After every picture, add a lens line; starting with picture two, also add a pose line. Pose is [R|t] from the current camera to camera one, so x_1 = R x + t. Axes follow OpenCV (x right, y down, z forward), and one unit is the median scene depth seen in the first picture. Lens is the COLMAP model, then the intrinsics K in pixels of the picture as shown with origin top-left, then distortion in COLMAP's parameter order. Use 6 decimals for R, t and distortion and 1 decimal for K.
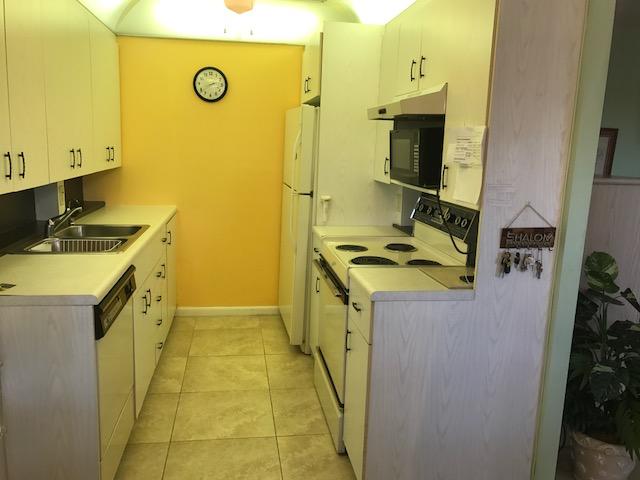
lens RADIAL K [[526.6, 0, 326.1], [0, 526.6, 242.6], [0, 0, 1]] dist [0.024963, -0.024186]
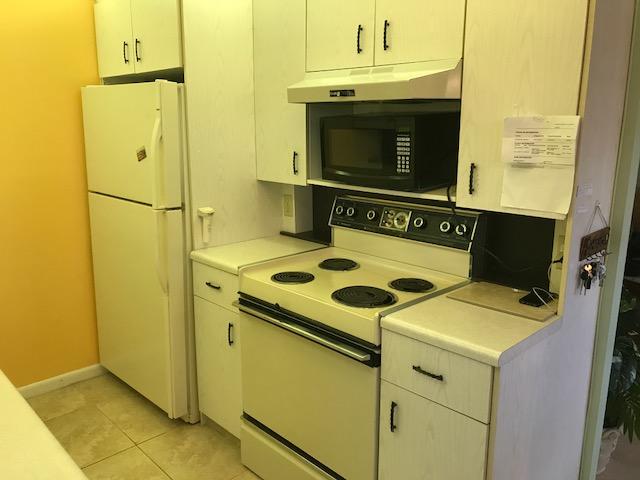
lens RADIAL K [[526.6, 0, 318.0], [0, 526.6, 237.3], [0, 0, 1]] dist [0.024963, -0.024186]
pose [[0.823569, -0.148281, 0.547491, -0.273148], [0.126204, 0.988933, 0.077996, -0.084571], [-0.552997, 0.004860, 0.833169, 0.307063]]
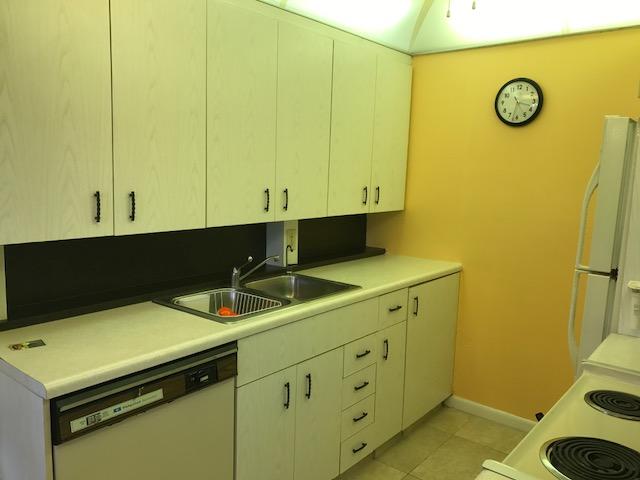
lens RADIAL K [[526.6, 0, 317.2], [0, 526.6, 237.9], [0, 0, 1]] dist [0.024963, -0.024186]
pose [[0.667359, 0.082579, -0.740144, 0.173094], [-0.141994, 0.989711, -0.017607, -0.075700], [0.731074, 0.116846, 0.672218, 0.394600]]
